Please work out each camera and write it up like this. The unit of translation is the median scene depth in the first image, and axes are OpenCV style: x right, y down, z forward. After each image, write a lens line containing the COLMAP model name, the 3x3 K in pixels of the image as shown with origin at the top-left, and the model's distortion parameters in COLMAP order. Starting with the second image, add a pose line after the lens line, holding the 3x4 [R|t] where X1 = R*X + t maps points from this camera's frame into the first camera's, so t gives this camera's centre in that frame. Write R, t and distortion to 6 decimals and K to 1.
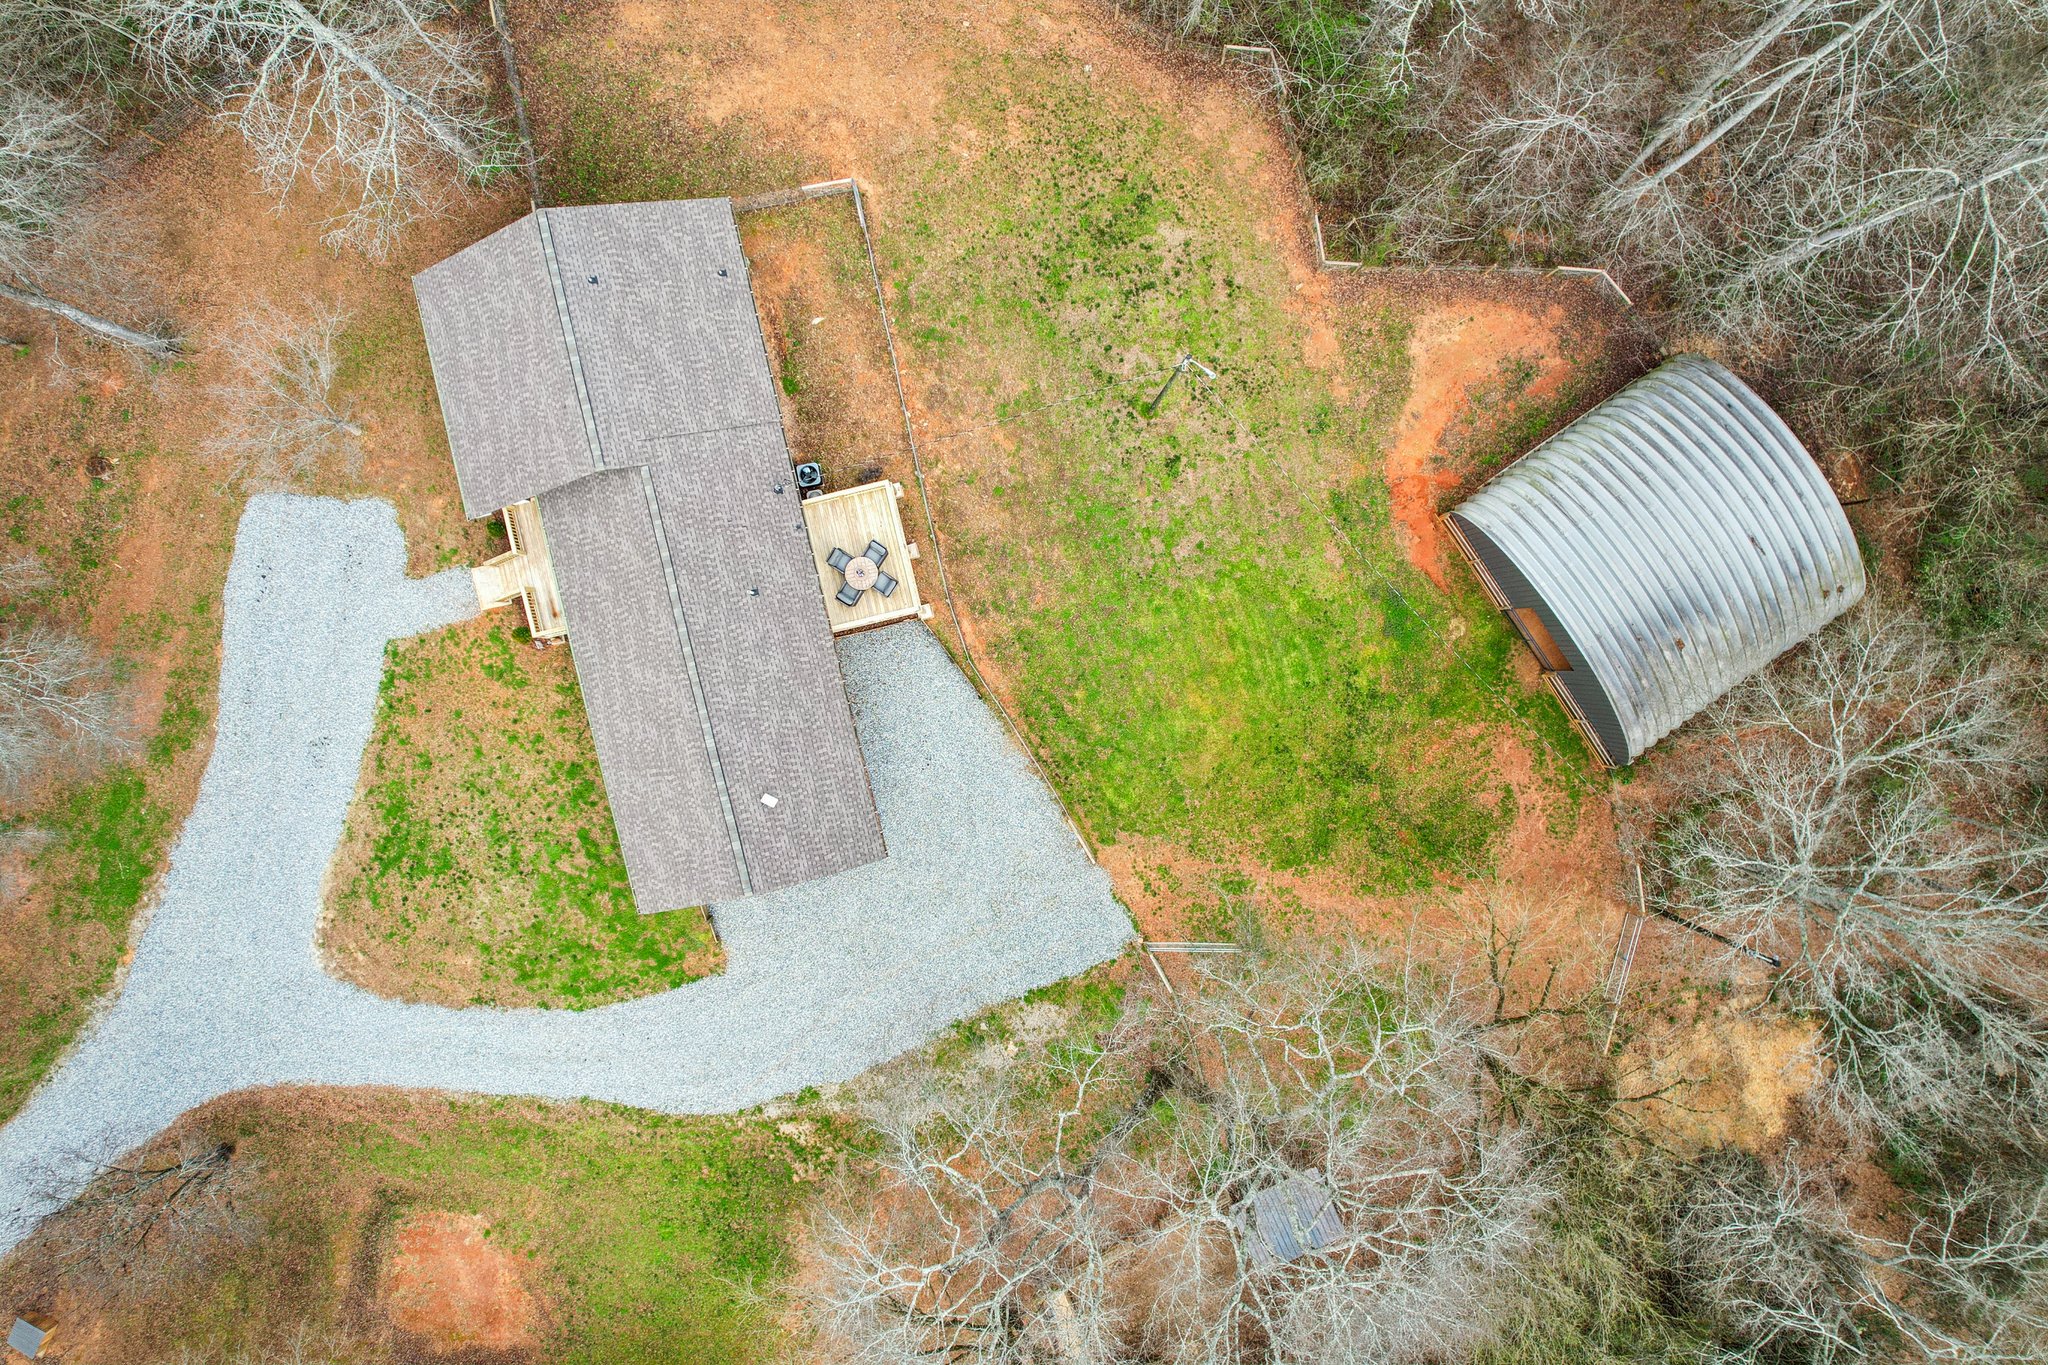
lens RADIAL K [[1314.8, 0, 1028.1], [0, 1314.8, 677.9], [0, 0, 1]] dist [-0.049372, 0.000290]
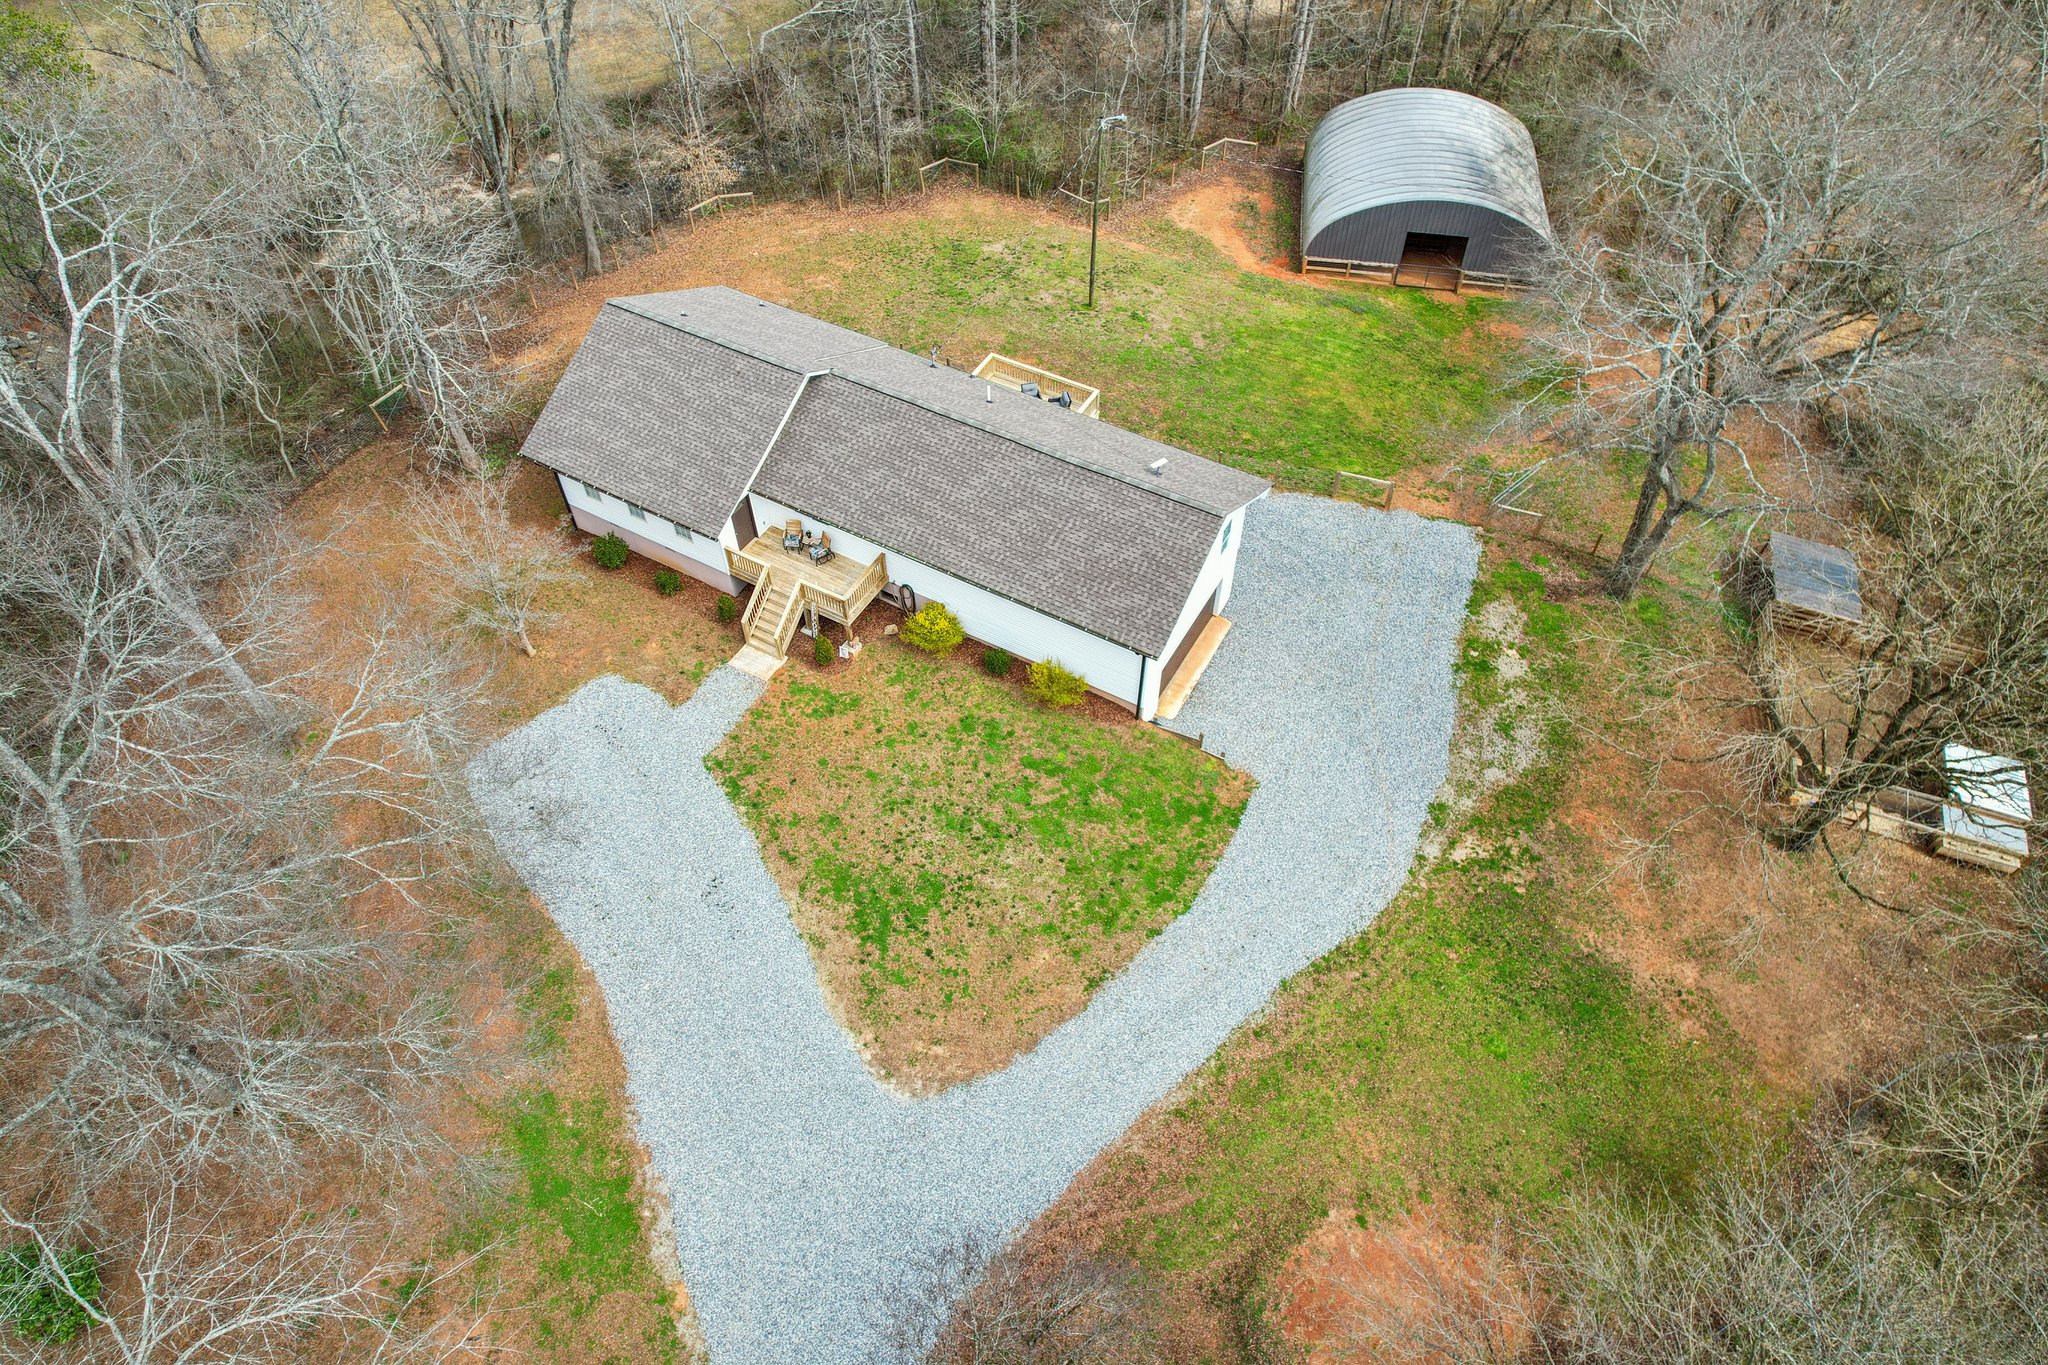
lens RADIAL K [[1307.0, 0, 1023.2], [0, 1307.0, 691.6], [0, 0, 1]] dist [-0.047093, 0.004580]
pose [[0.682701, -0.570670, 0.456349, -0.692697], [0.730507, 0.518779, -0.444104, 0.462216], [0.016692, 0.636556, 0.771049, 0.317157]]
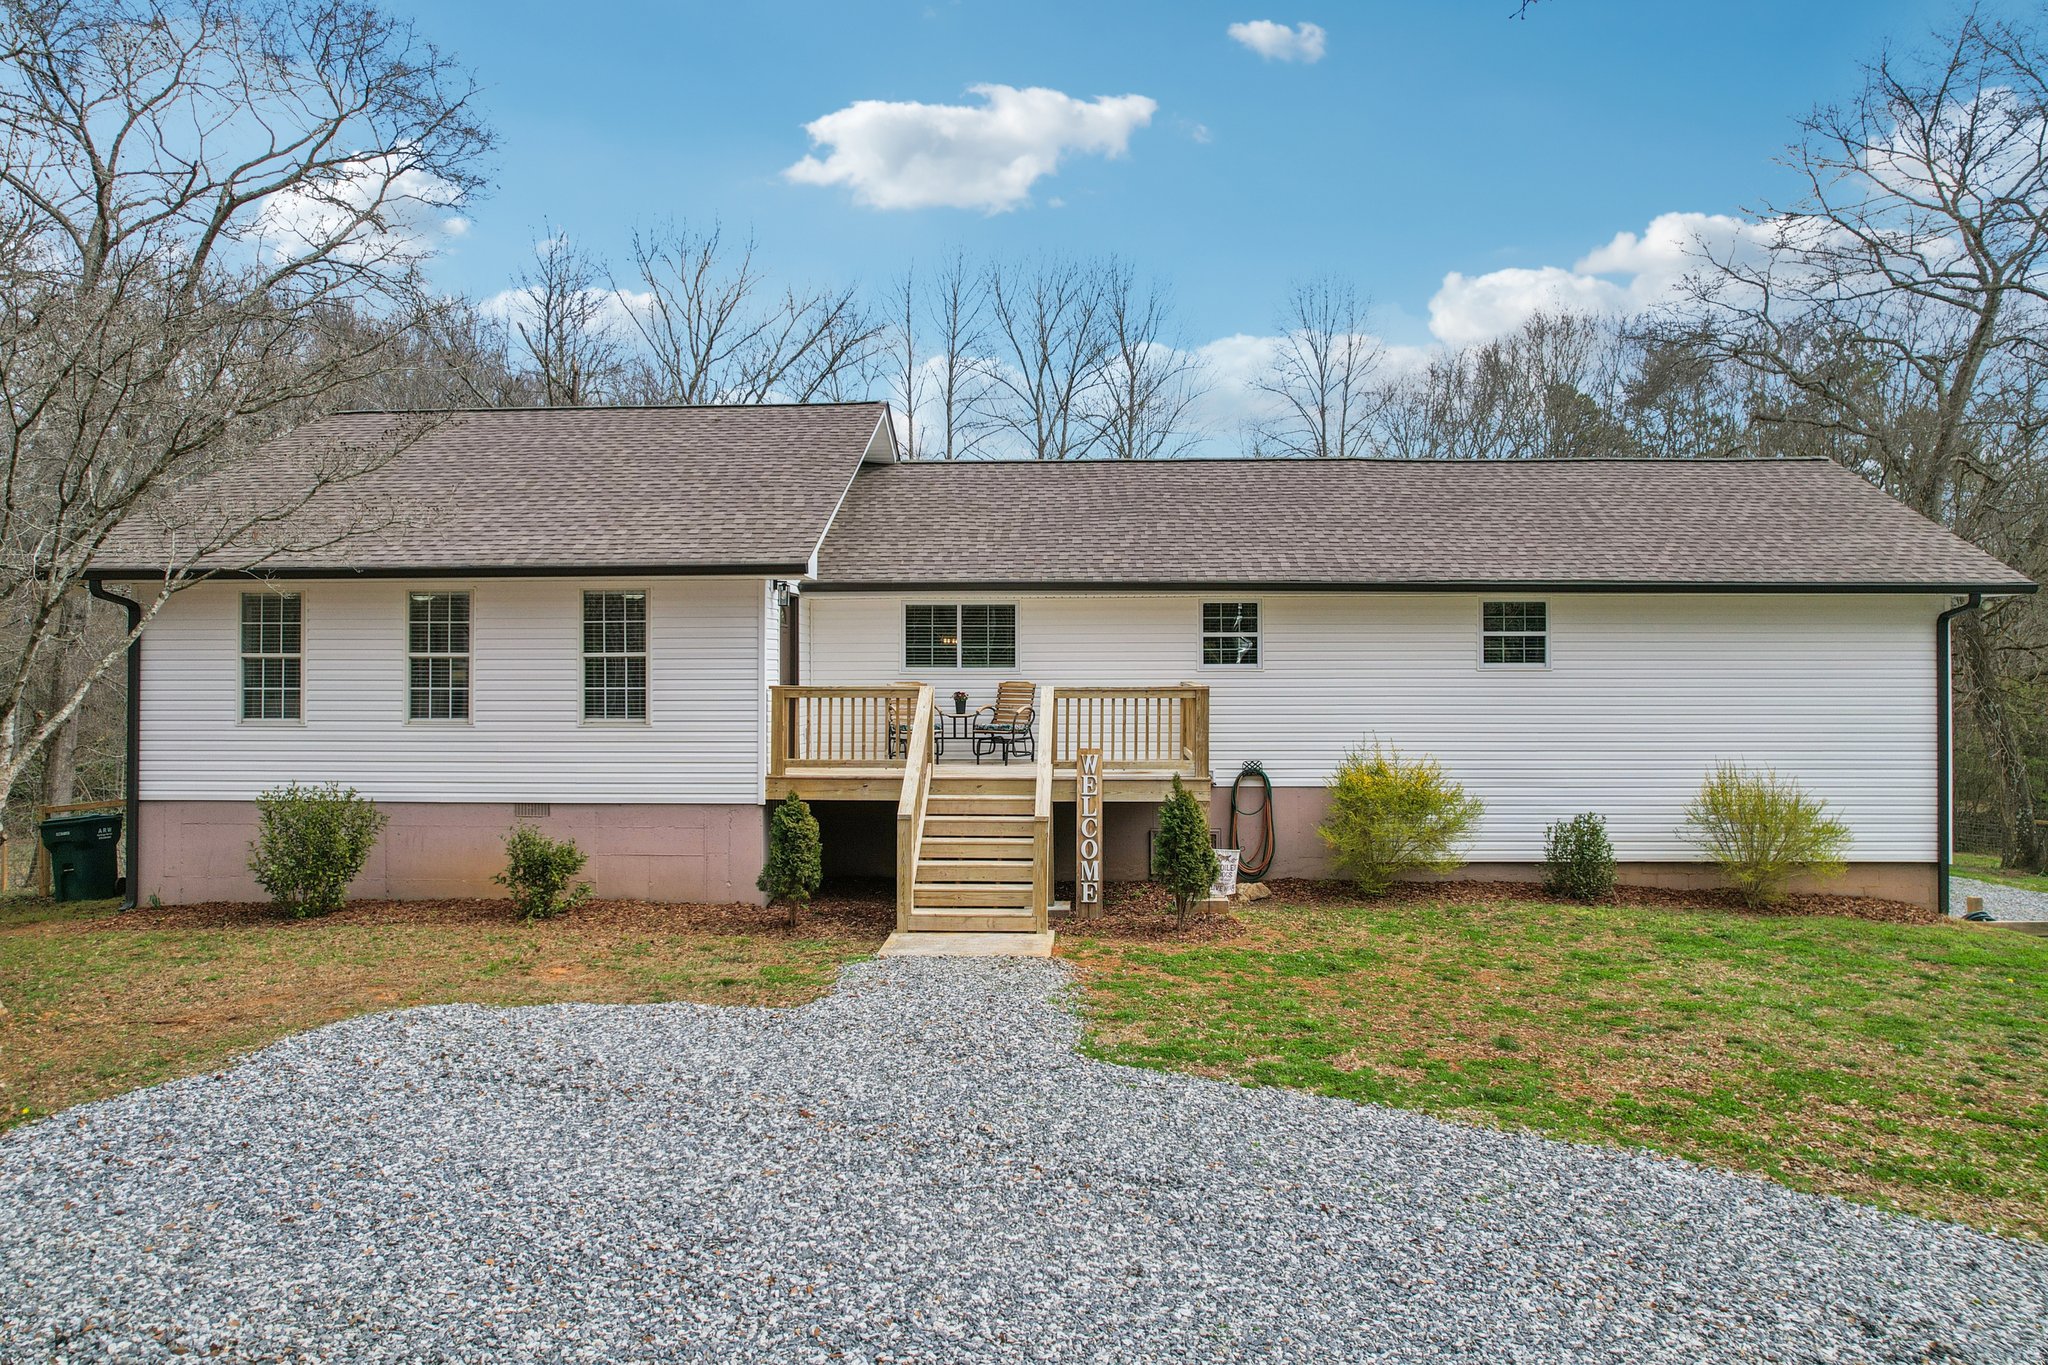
lens RADIAL K [[1306.8, 0, 1021.3], [0, 1306.8, 632.3], [0, 0, 1]] dist [0.000999, -0.122694]
pose [[0.273008, 0.024462, 0.961701, -0.641364], [0.961804, -0.027728, -0.272332, 0.010342], [0.020005, 0.999316, -0.031097, 0.925428]]
